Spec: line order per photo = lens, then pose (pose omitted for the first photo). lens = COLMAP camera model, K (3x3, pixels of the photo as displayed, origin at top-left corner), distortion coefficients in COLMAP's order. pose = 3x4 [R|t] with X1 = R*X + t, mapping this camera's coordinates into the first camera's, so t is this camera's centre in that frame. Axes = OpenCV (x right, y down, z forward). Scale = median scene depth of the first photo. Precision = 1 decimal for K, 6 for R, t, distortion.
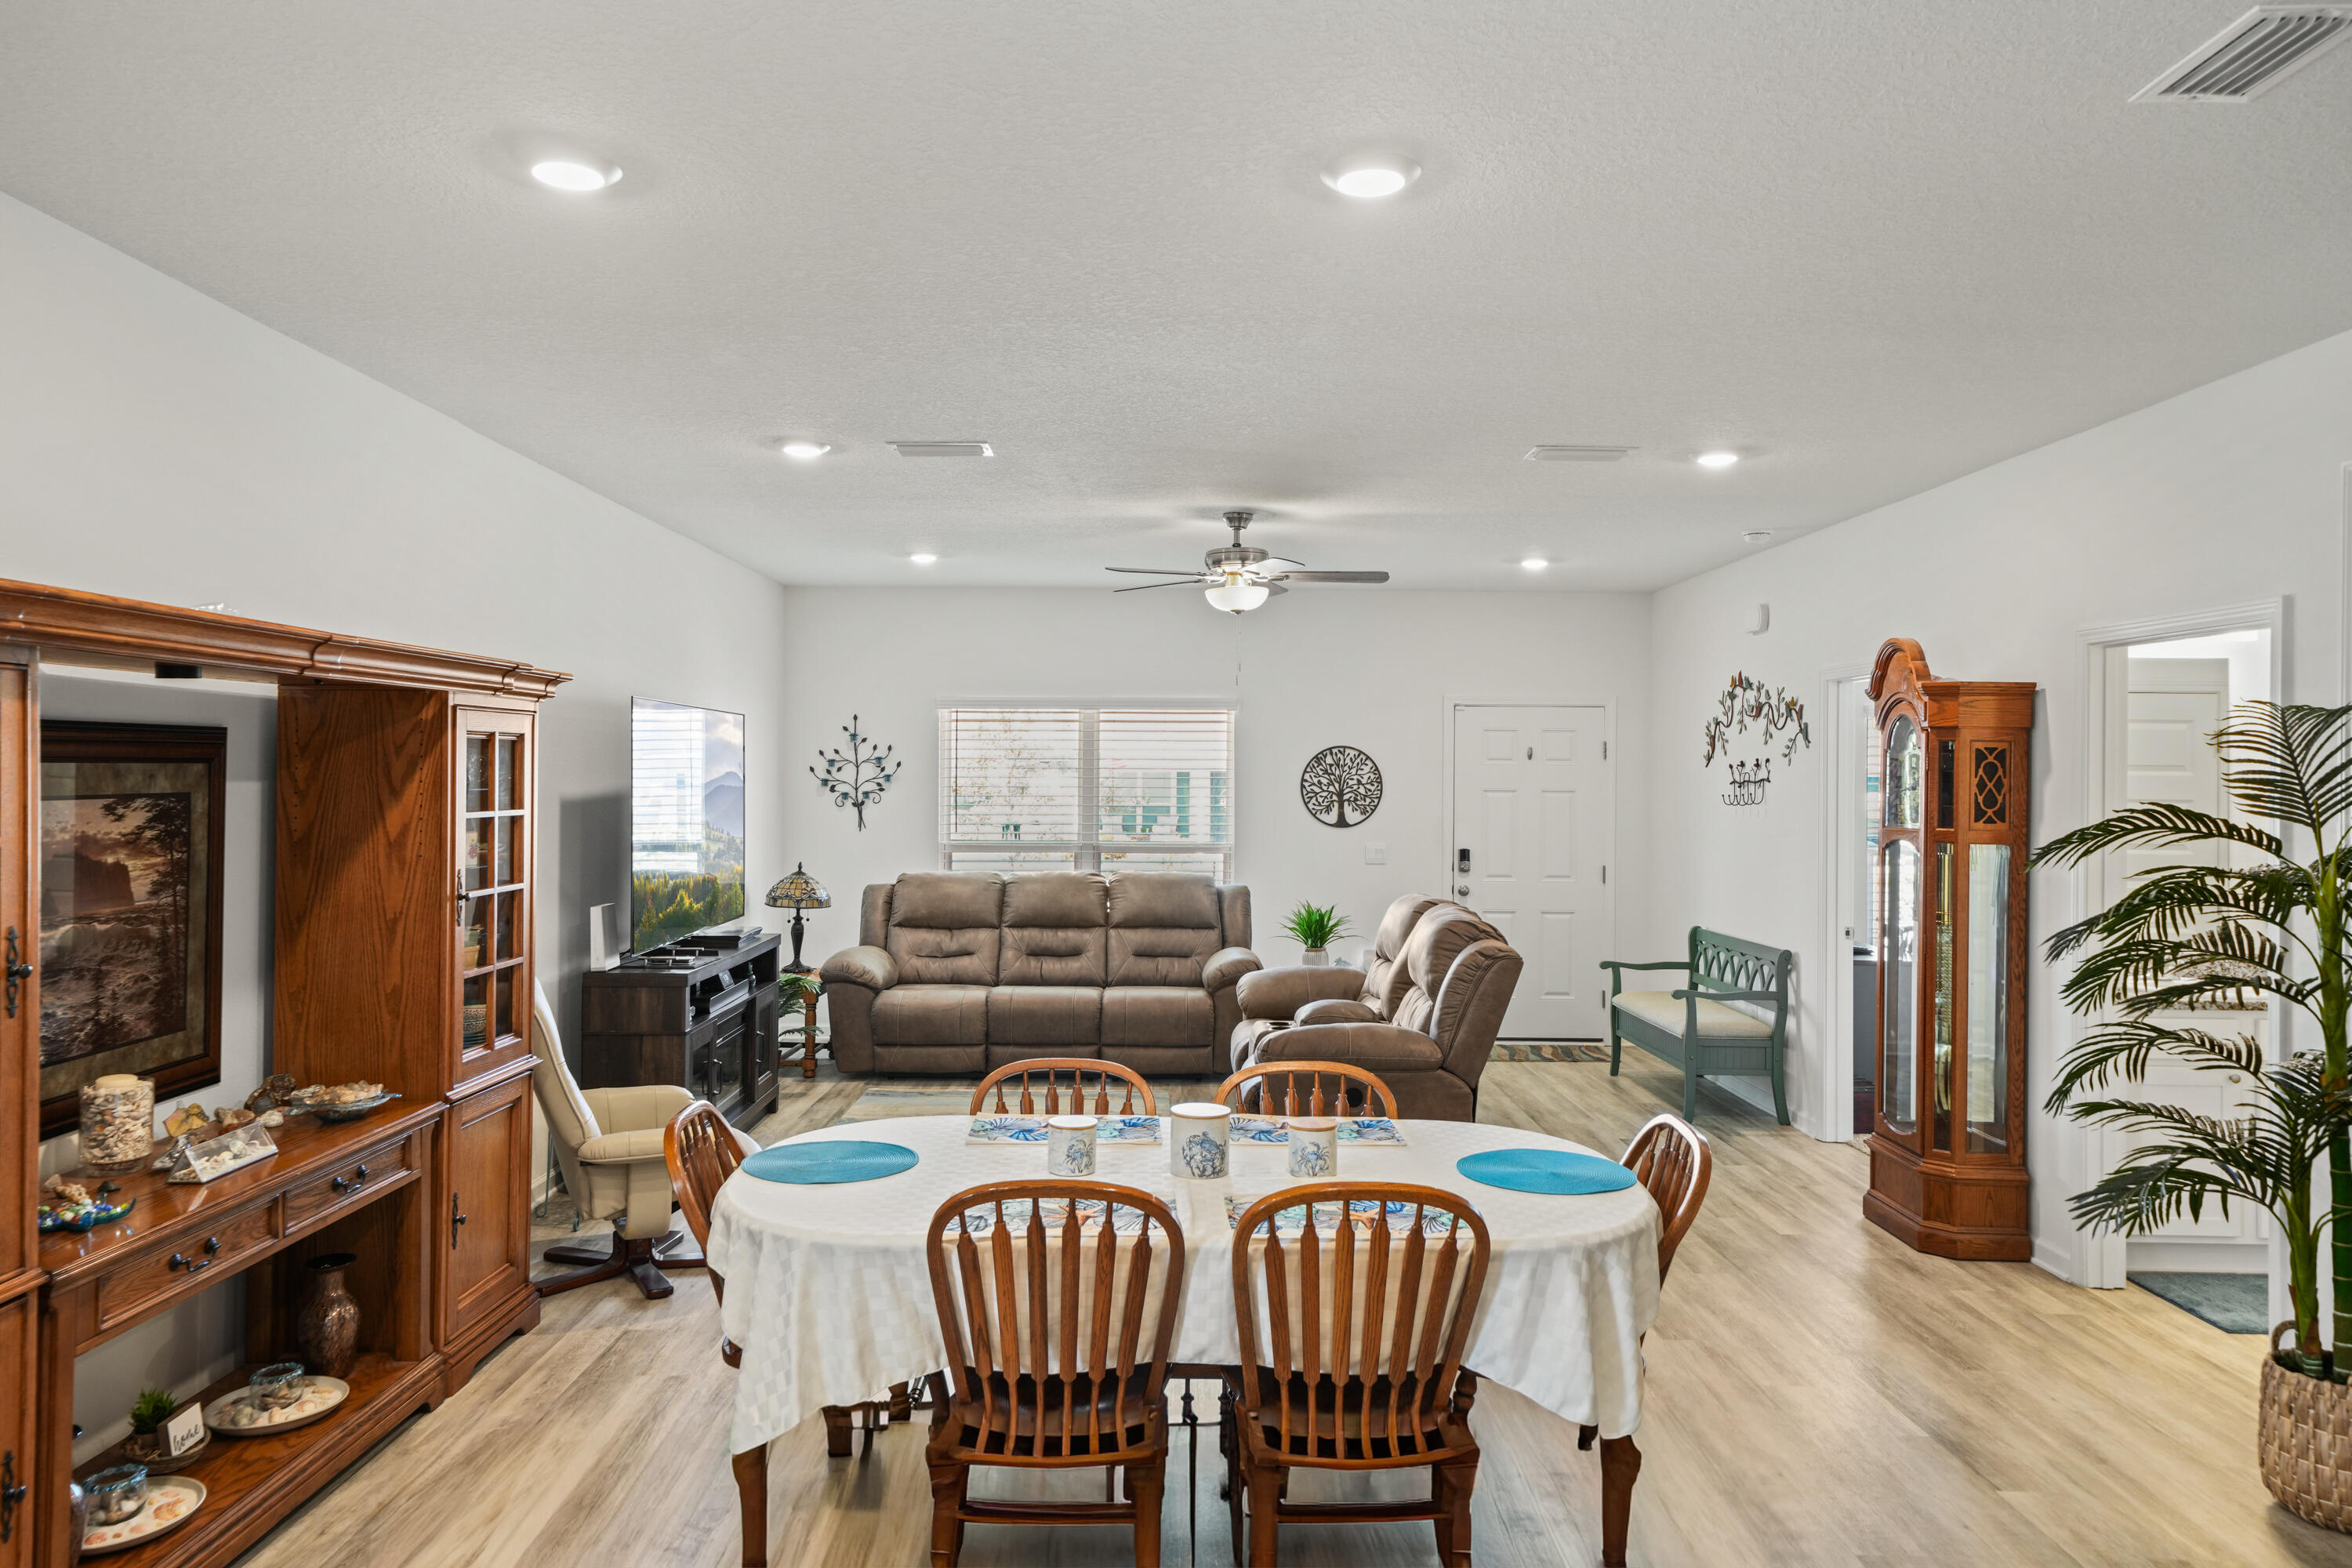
lens RADIAL K [[1560.4, 0, 1163.2], [0, 1560.4, 765.7], [0, 0, 1]] dist [0.030272, 0.000346]
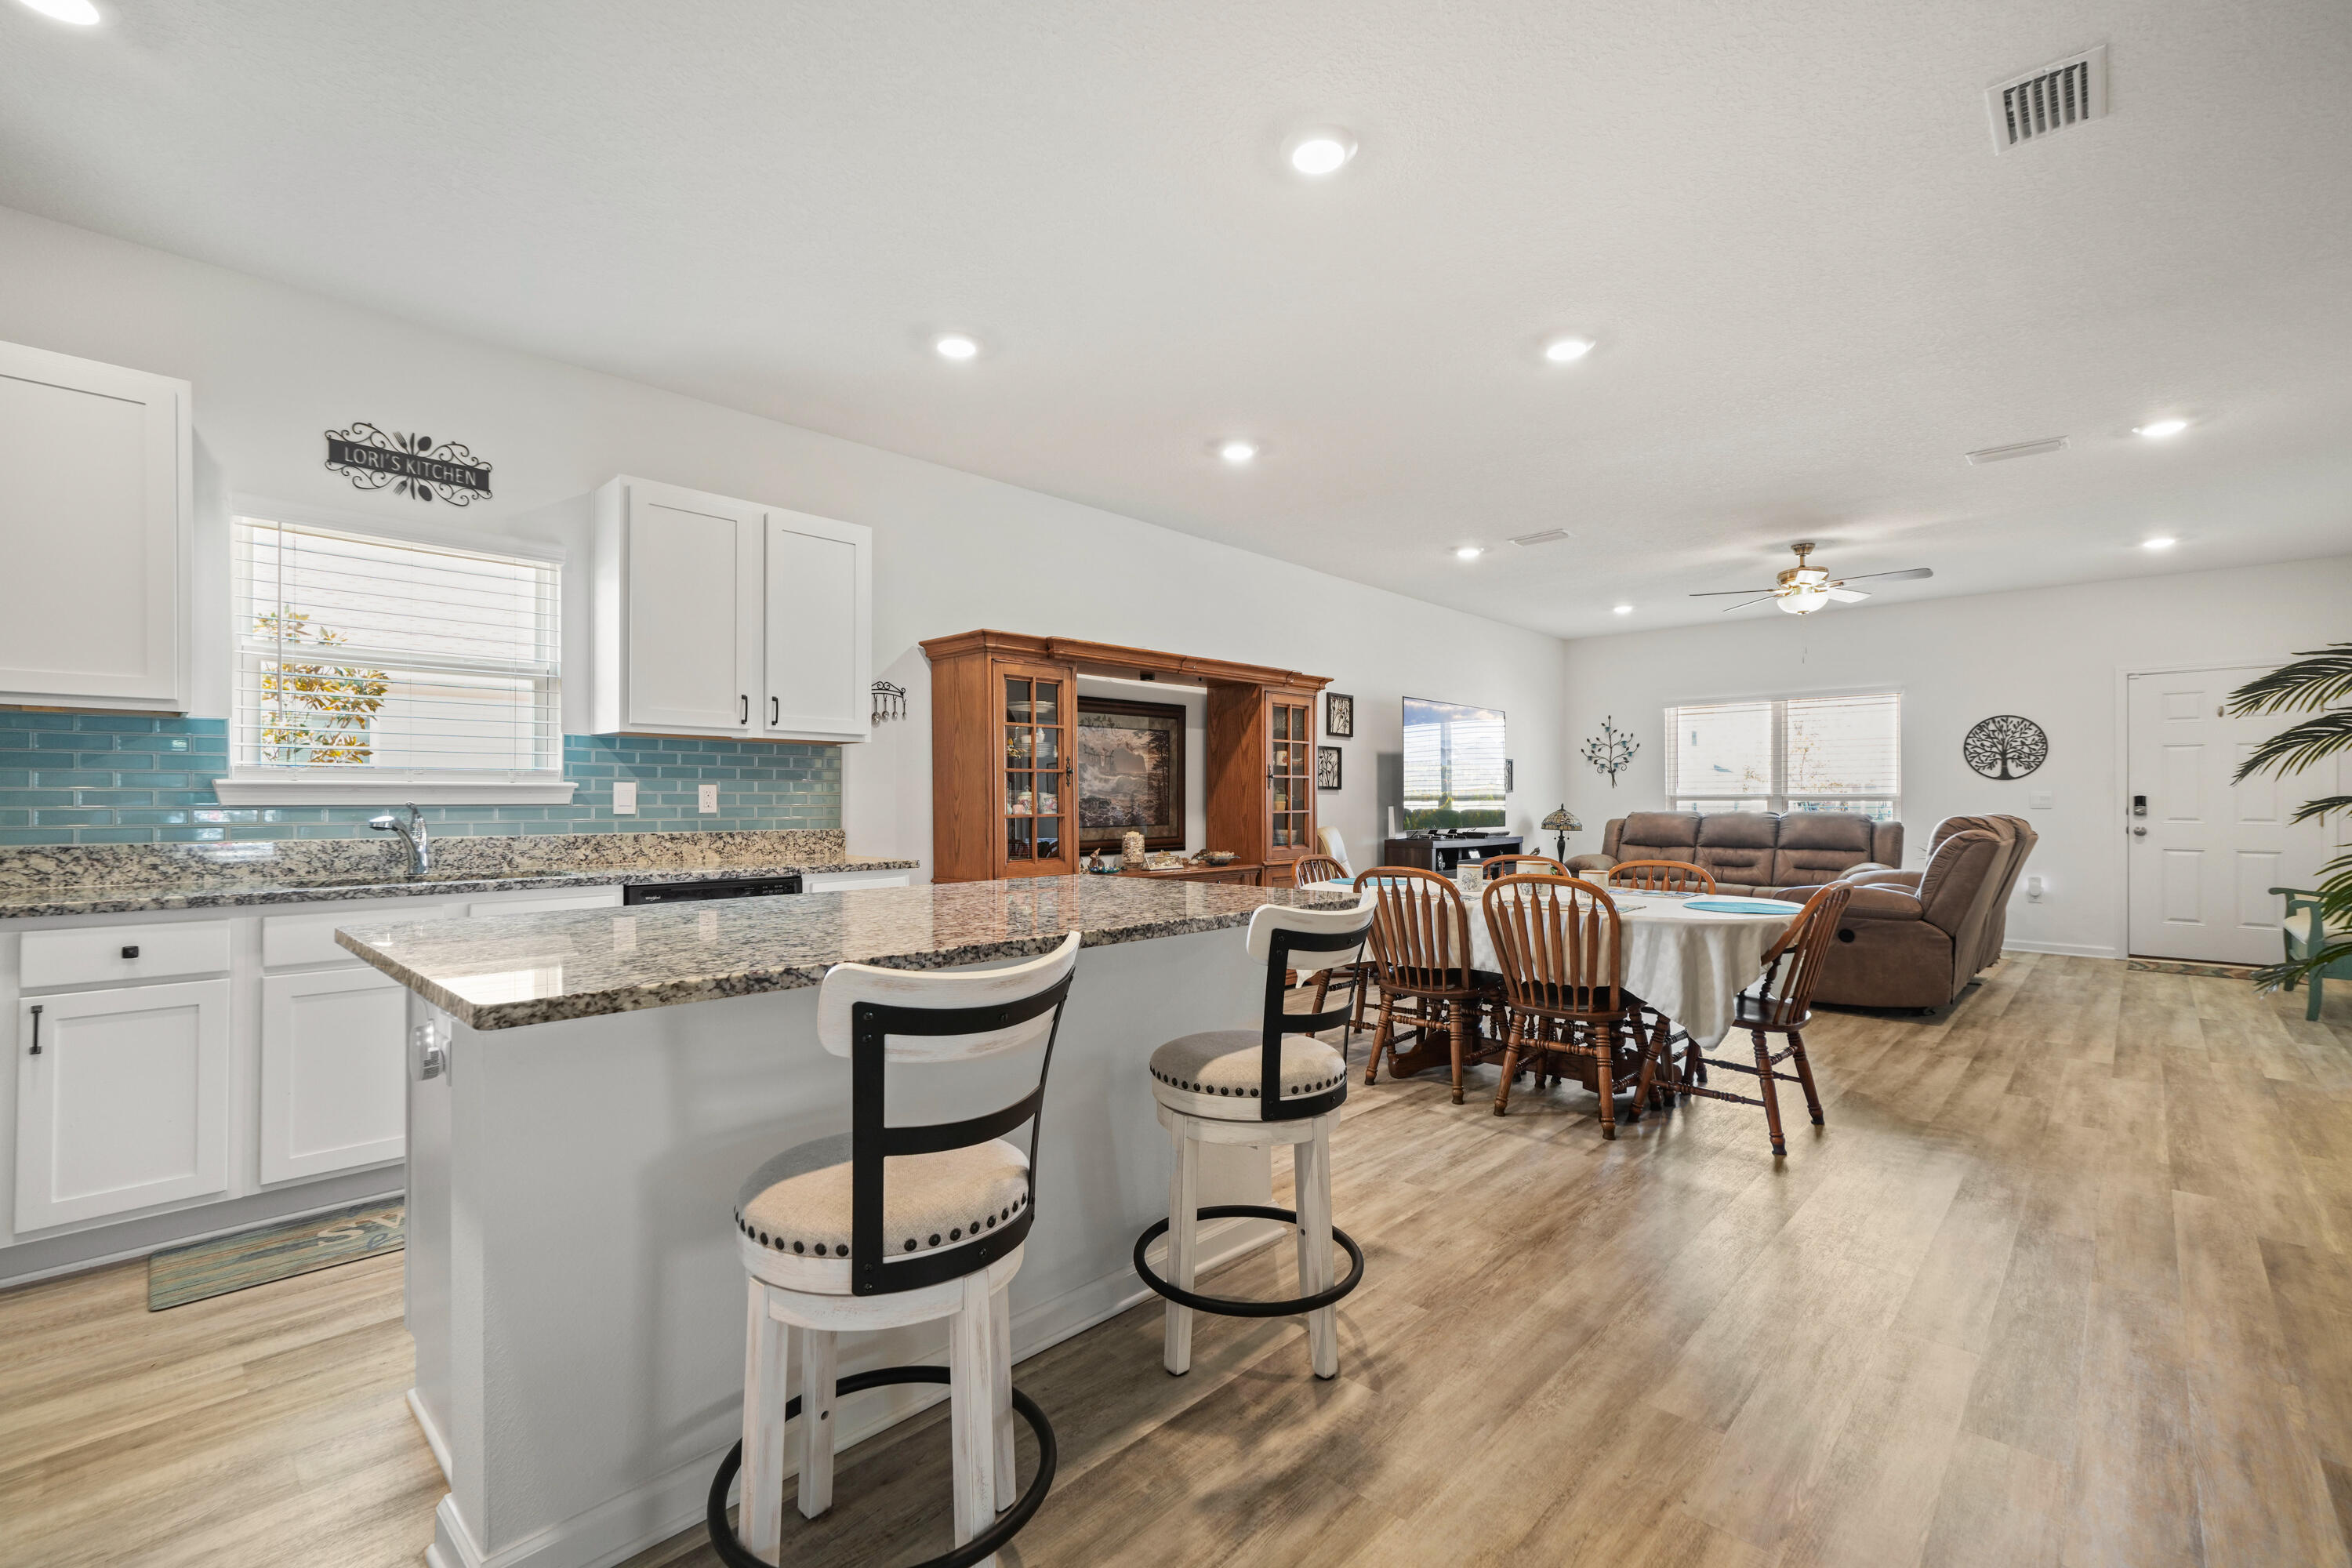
lens RADIAL K [[1007.4, 0, 1163.7], [0, 1007.4, 798.6], [0, 0, 1]] dist [0.000645, 0.002761]
pose [[0.720073, -0.006917, -0.693864, 0.218621], [0.008579, 0.999963, -0.001065, 0.057069], [0.693846, -0.005186, 0.720105, -0.070852]]
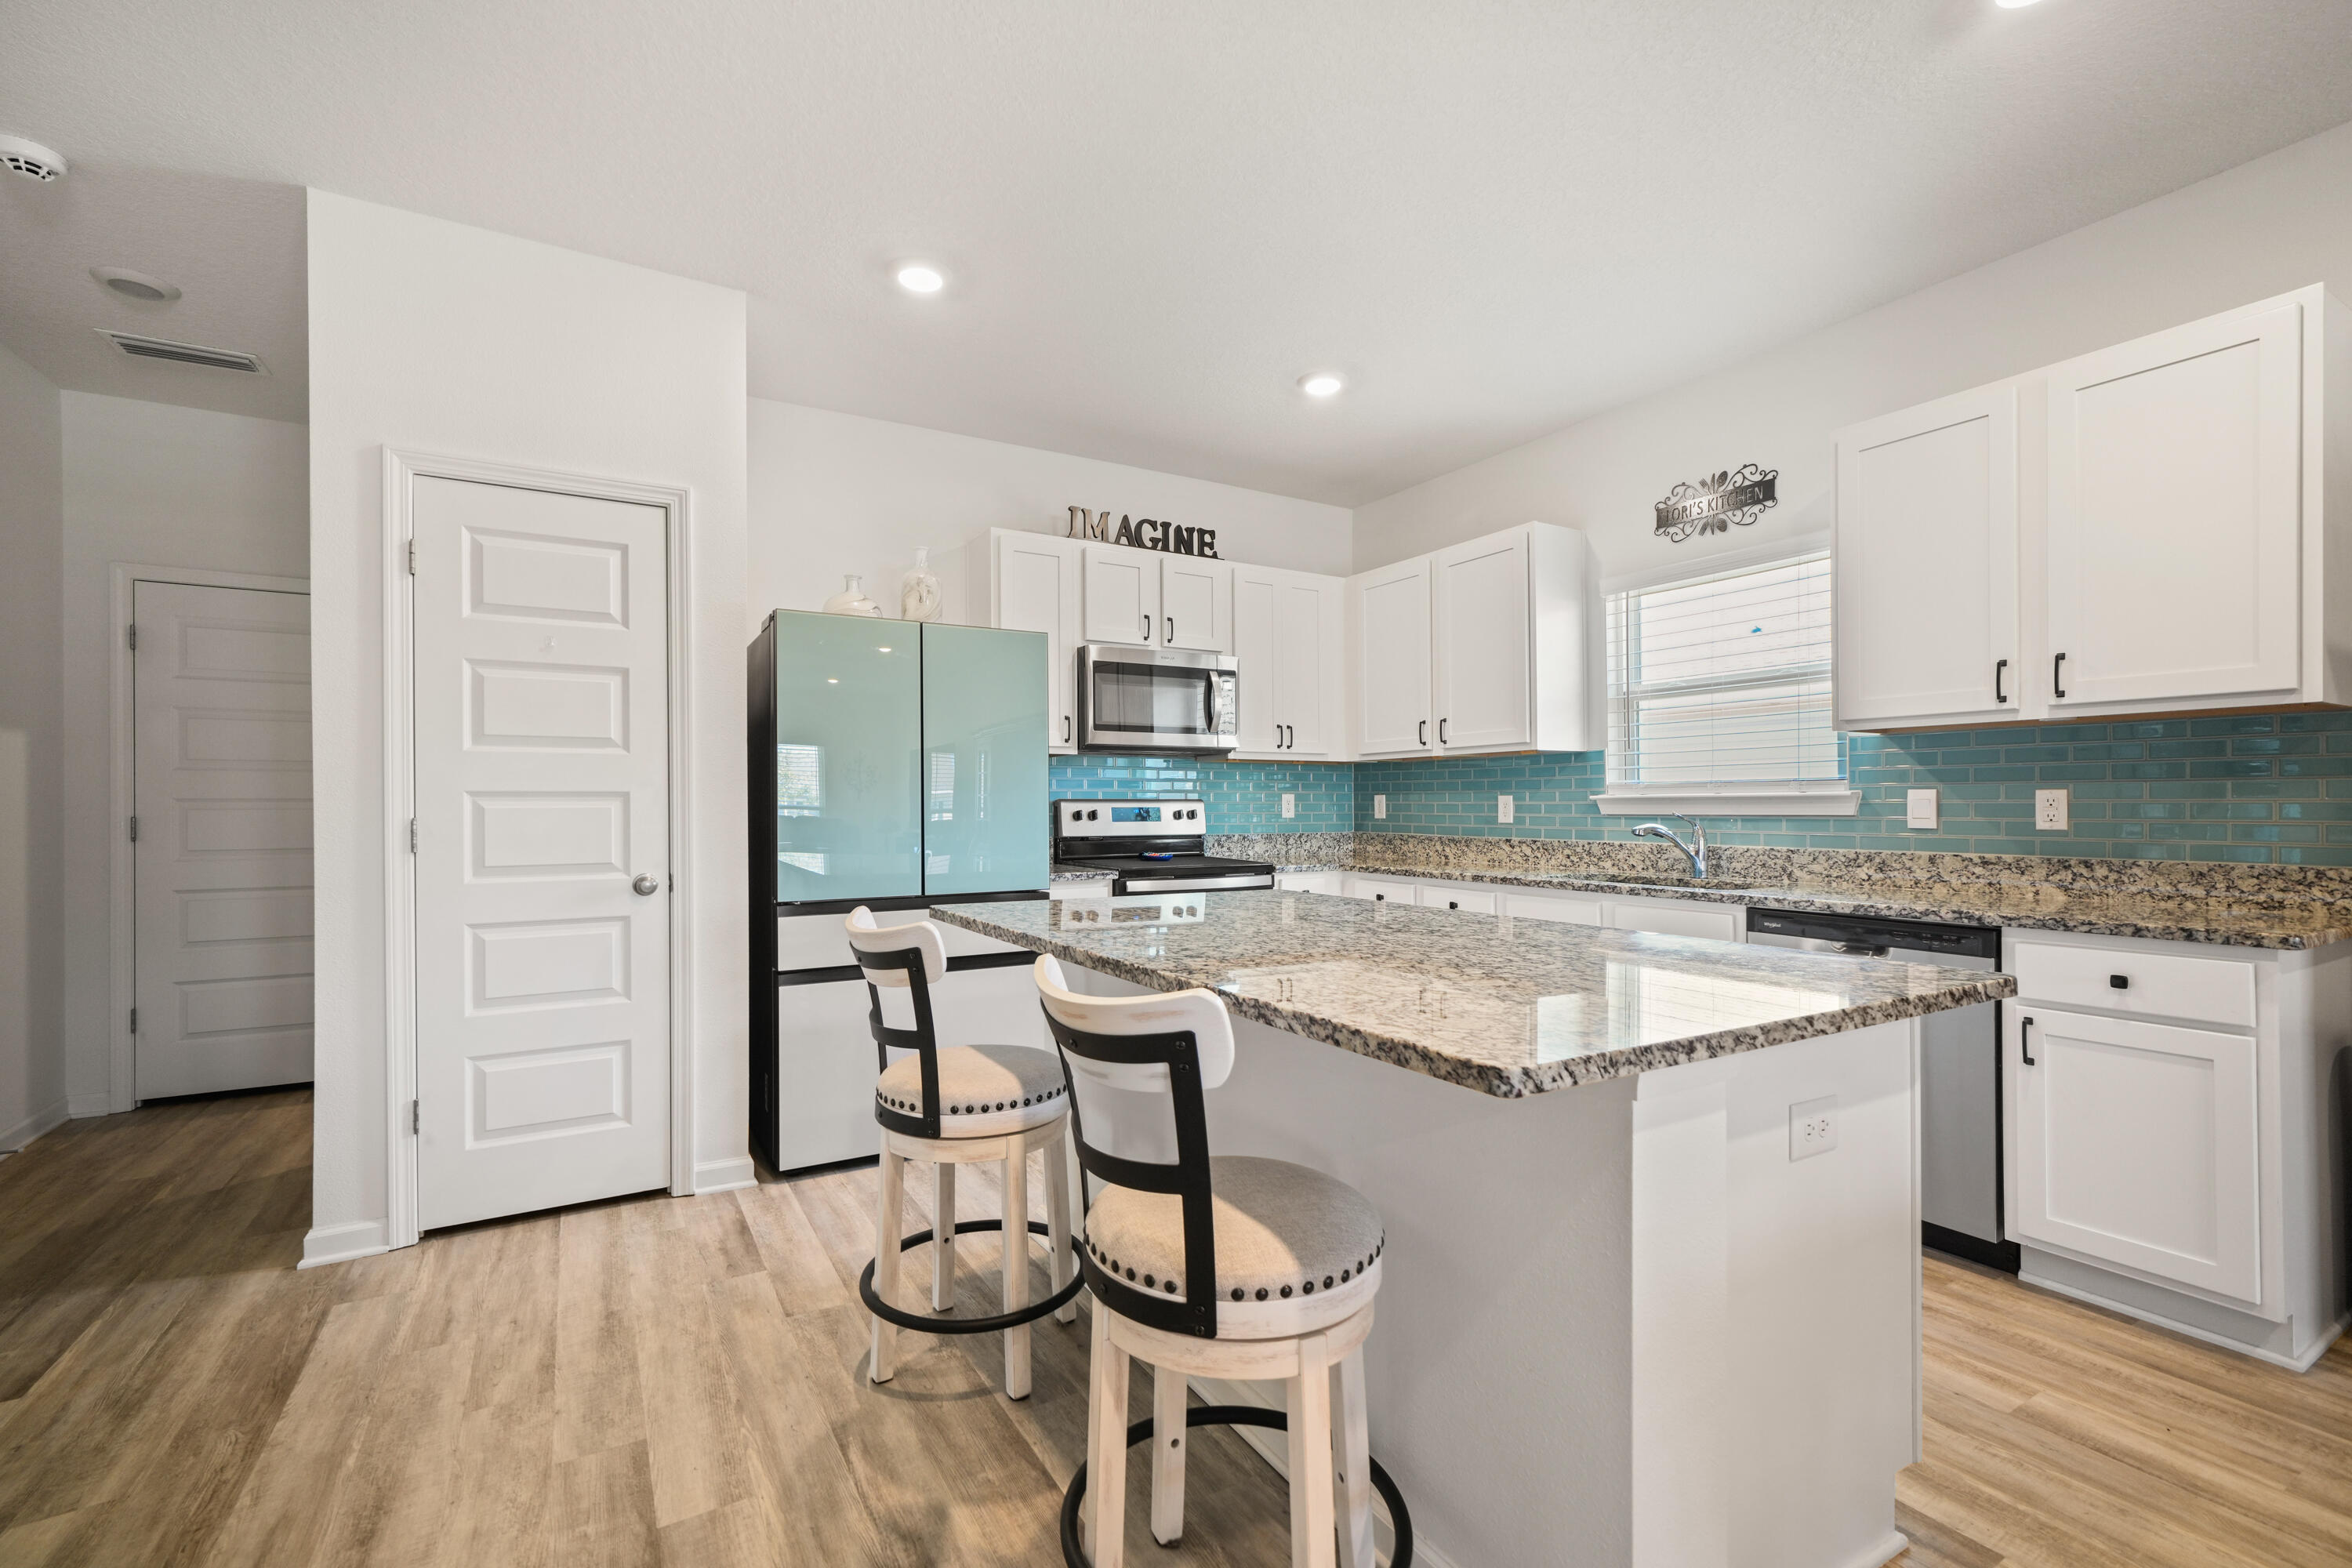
lens RADIAL K [[1007.4, 0, 1163.7], [0, 1007.4, 798.6], [0, 0, 1]] dist [0.000645, 0.002761]
pose [[-0.861695, -0.006808, -0.507382, 0.151863], [0.001089, 0.999883, -0.015265, 0.055867], [0.507426, -0.013706, -0.861586, 0.270088]]
